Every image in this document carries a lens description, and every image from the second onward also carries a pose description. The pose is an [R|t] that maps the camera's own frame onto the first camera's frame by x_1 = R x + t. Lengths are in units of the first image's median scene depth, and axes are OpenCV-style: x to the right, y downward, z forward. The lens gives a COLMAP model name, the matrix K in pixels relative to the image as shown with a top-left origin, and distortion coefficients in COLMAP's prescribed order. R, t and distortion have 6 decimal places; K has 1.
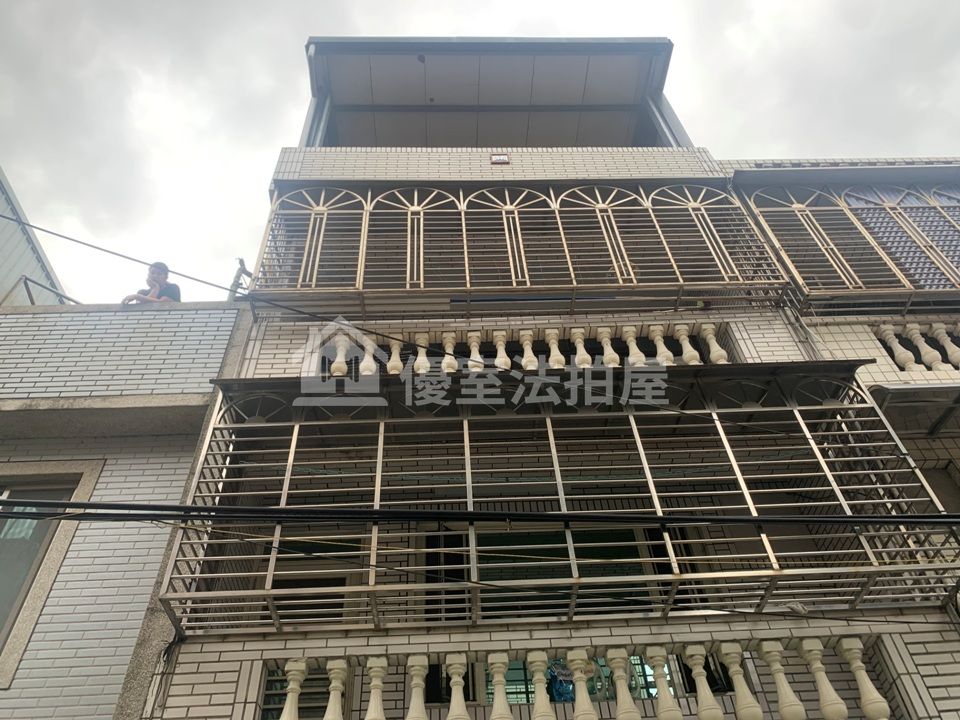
lens RADIAL K [[743.3, 0, 474.5], [0, 743.3, 353.8], [0, 0, 1]] dist [0.006227, -0.003418]
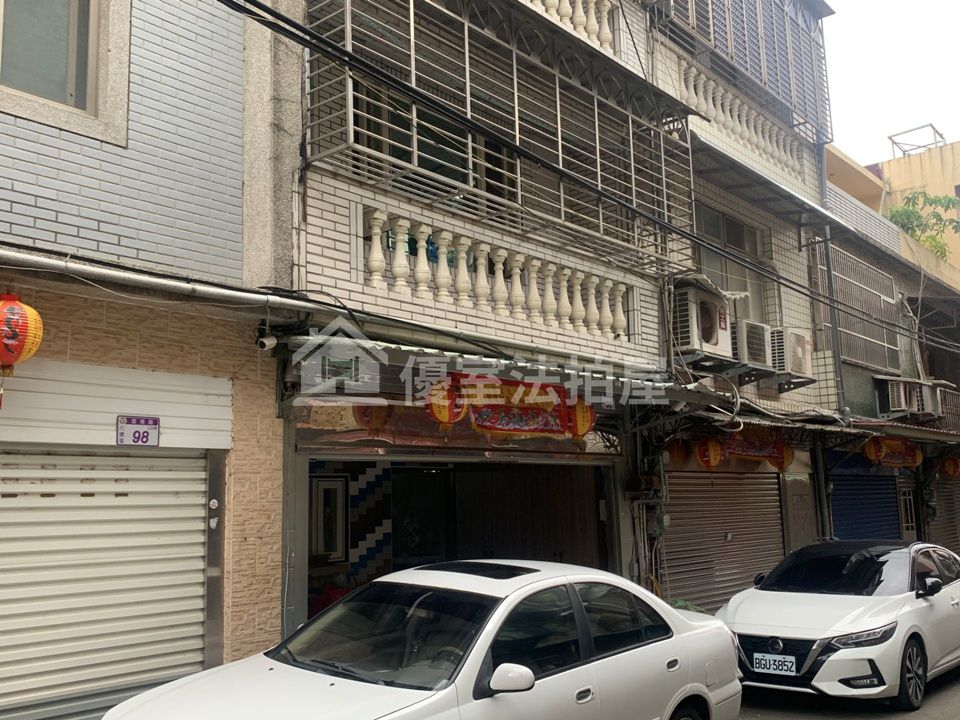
lens RADIAL K [[927.4, 0, 481.0], [0, 927.4, 378.3], [0, 0, 1]] dist [0.088371, -0.003564]
pose [[0.651452, 0.126626, 0.748048, -2.317604], [-0.562722, 0.741965, 0.364461, -0.076938], [-0.508875, -0.658372, 0.554610, -0.239695]]
